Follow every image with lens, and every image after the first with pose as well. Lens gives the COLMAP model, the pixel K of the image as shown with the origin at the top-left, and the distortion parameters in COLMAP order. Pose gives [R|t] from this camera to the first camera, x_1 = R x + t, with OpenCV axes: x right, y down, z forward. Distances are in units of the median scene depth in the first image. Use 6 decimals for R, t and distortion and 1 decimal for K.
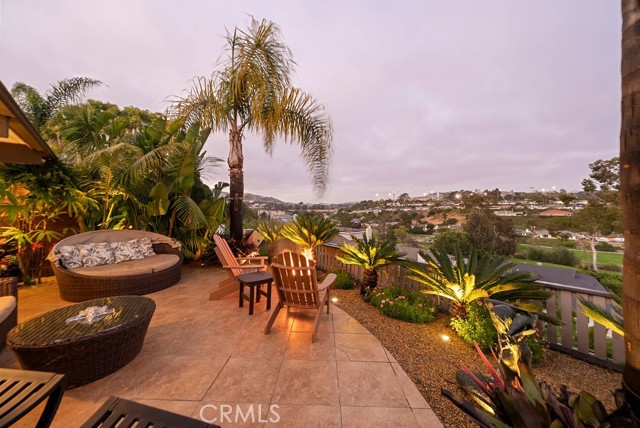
lens RADIAL K [[228.6, 0, 322.9], [0, 228.6, 208.5], [0, 0, 1]] dist [0.010696, 0.000113]
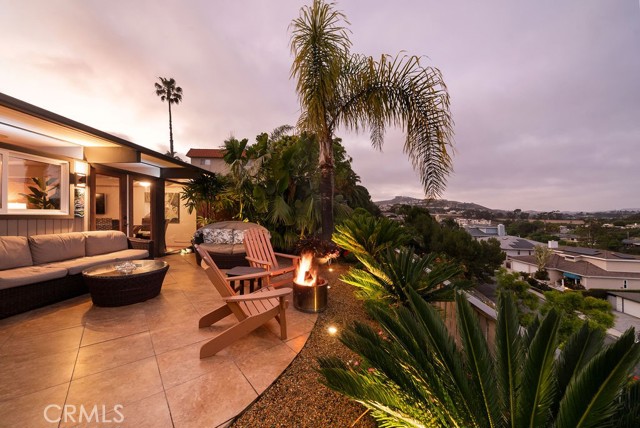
lens RADIAL K [[228.6, 0, 321.1], [0, 228.6, 208.1], [0, 0, 1]] dist [0.010696, 0.000113]
pose [[0.688358, 0.001581, -0.725370, 0.326993], [-0.024183, 0.999492, -0.020771, 0.019384], [0.724968, 0.031840, 0.688046, 0.270935]]
